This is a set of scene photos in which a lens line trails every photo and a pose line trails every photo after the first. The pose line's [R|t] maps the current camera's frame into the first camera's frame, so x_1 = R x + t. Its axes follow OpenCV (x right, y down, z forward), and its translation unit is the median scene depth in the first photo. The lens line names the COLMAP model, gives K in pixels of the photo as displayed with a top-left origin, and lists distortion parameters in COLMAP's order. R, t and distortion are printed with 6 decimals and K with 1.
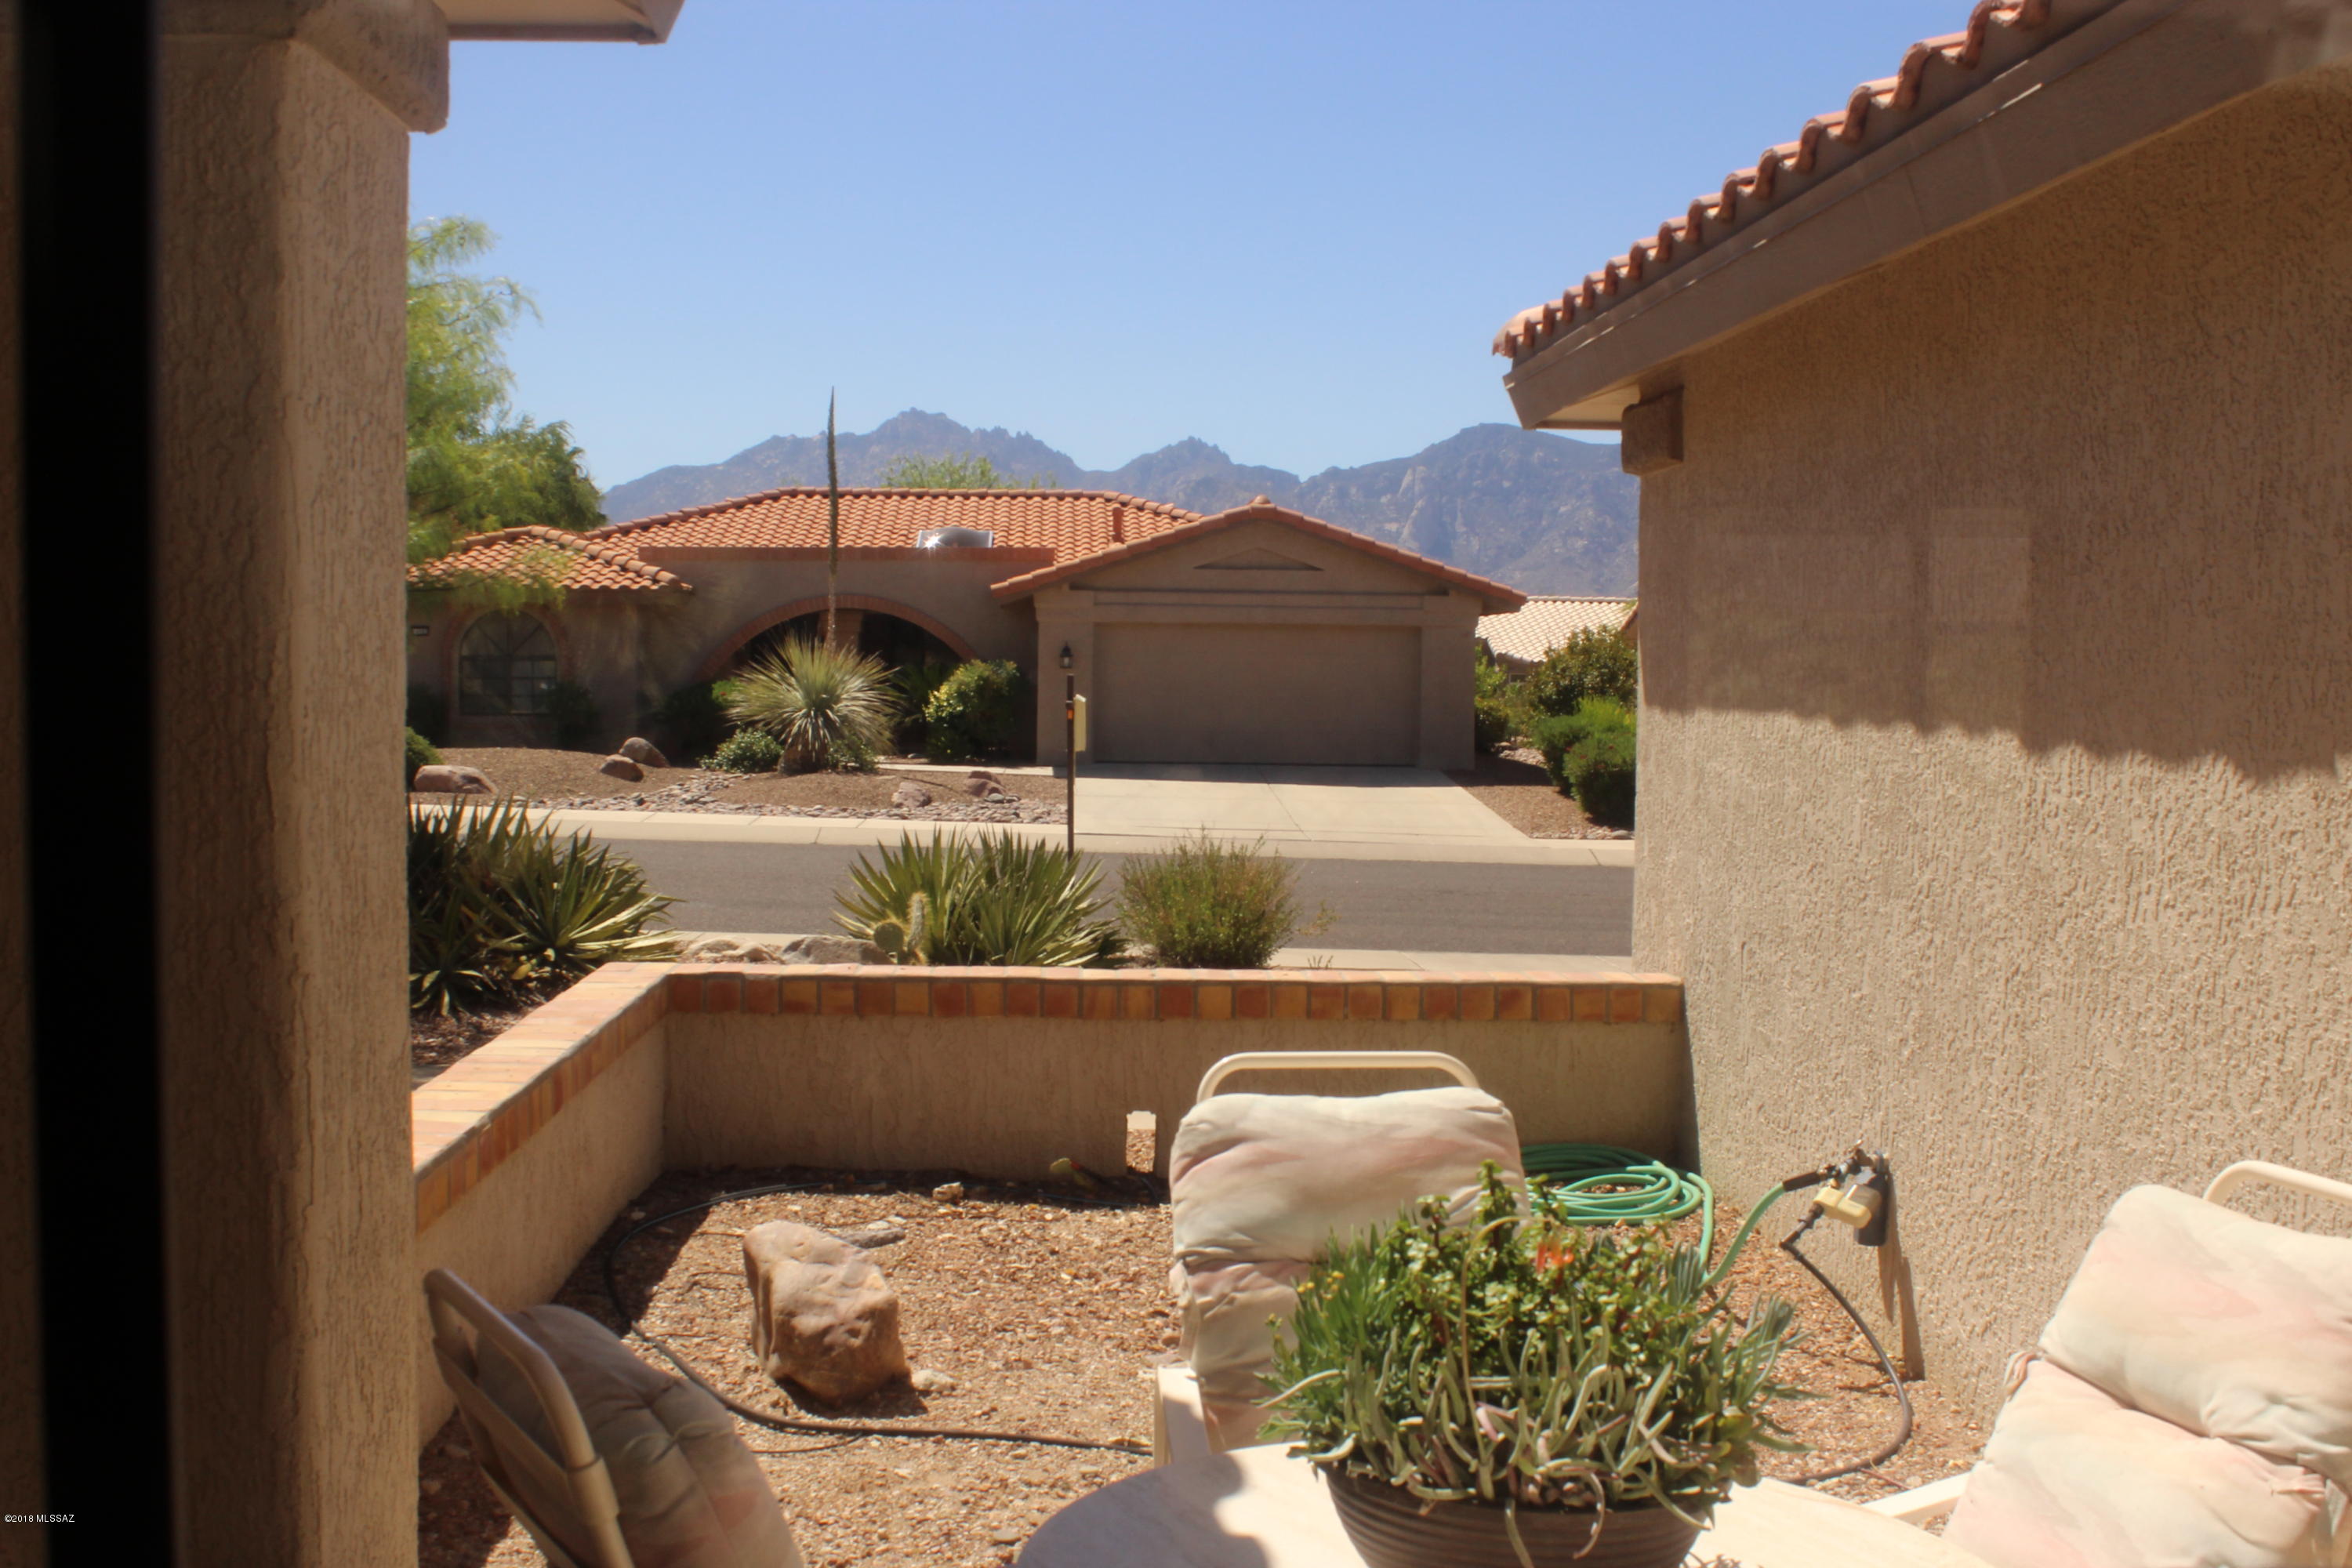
lens RADIAL K [[2424.4, 0, 1190.5], [0, 2424.4, 781.1], [0, 0, 1]] dist [-0.068022, 0.000000]
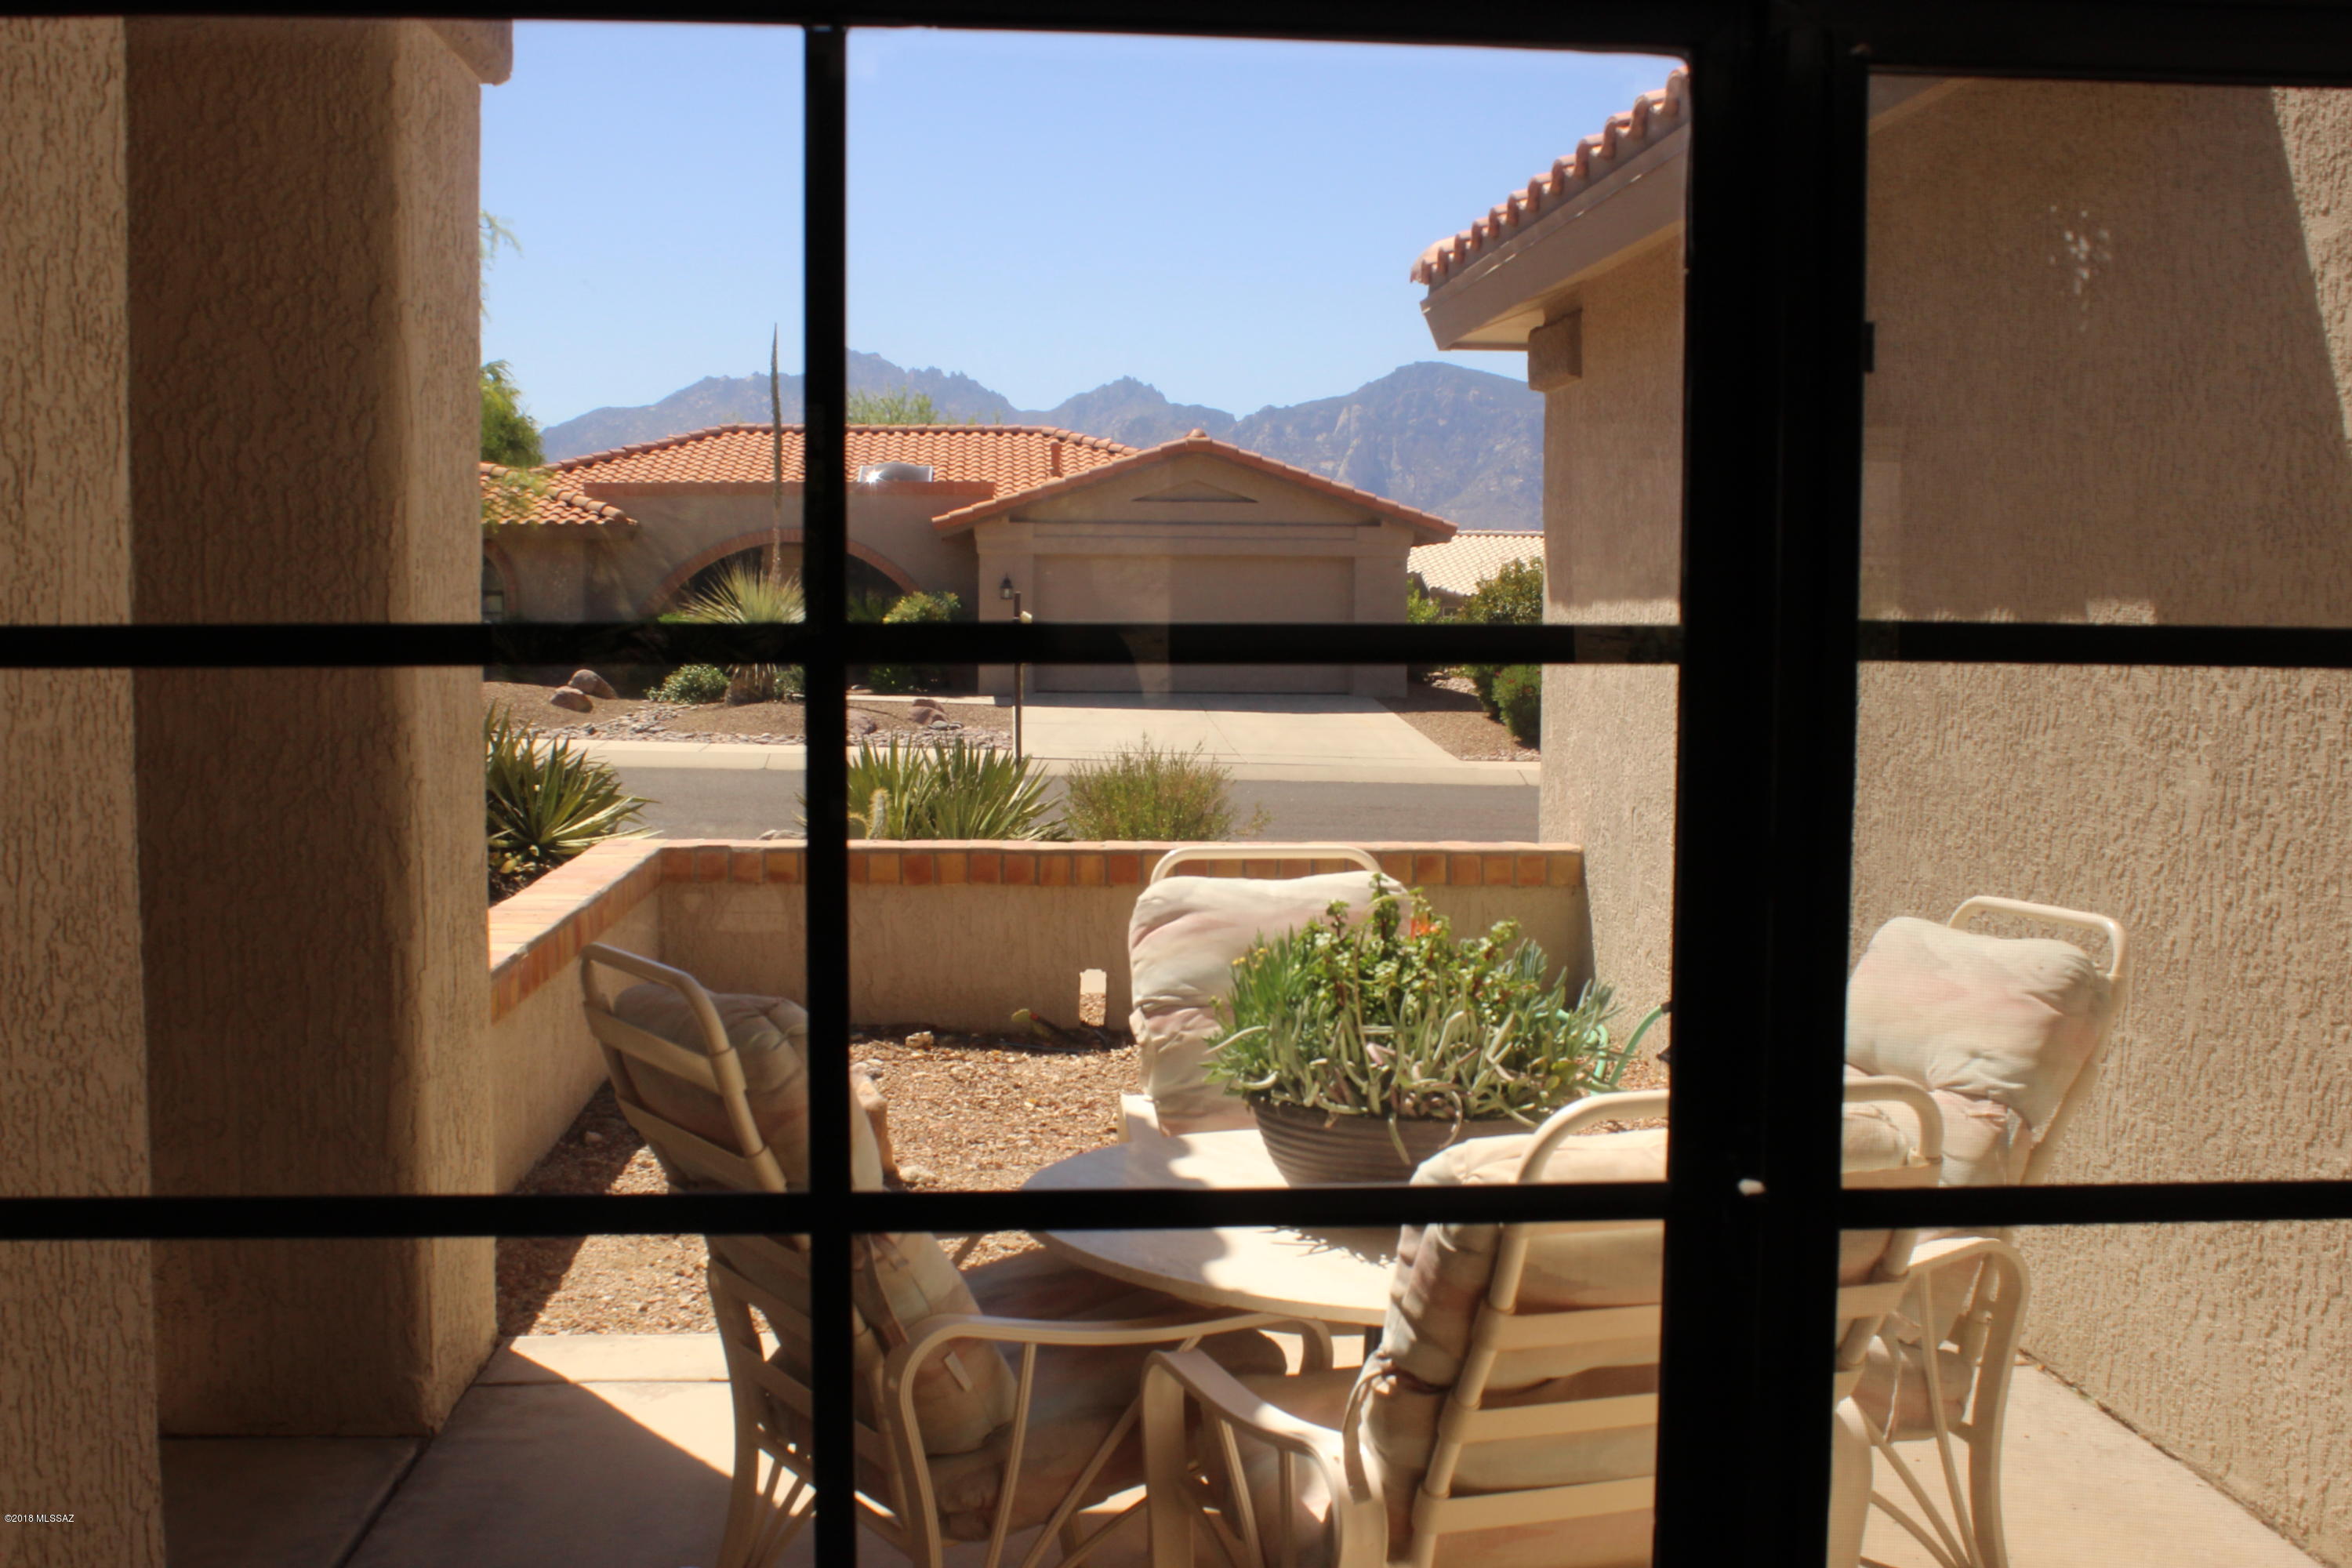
lens RADIAL K [[2424.4, 0, 1184.3], [0, 2424.4, 775.2], [0, 0, 1]] dist [-0.068022, 0.000000]
pose [[0.999711, -0.006117, 0.023269, -0.005481], [0.005600, 0.999737, 0.022221, 0.032561], [-0.023399, -0.022084, 0.999482, -0.140871]]
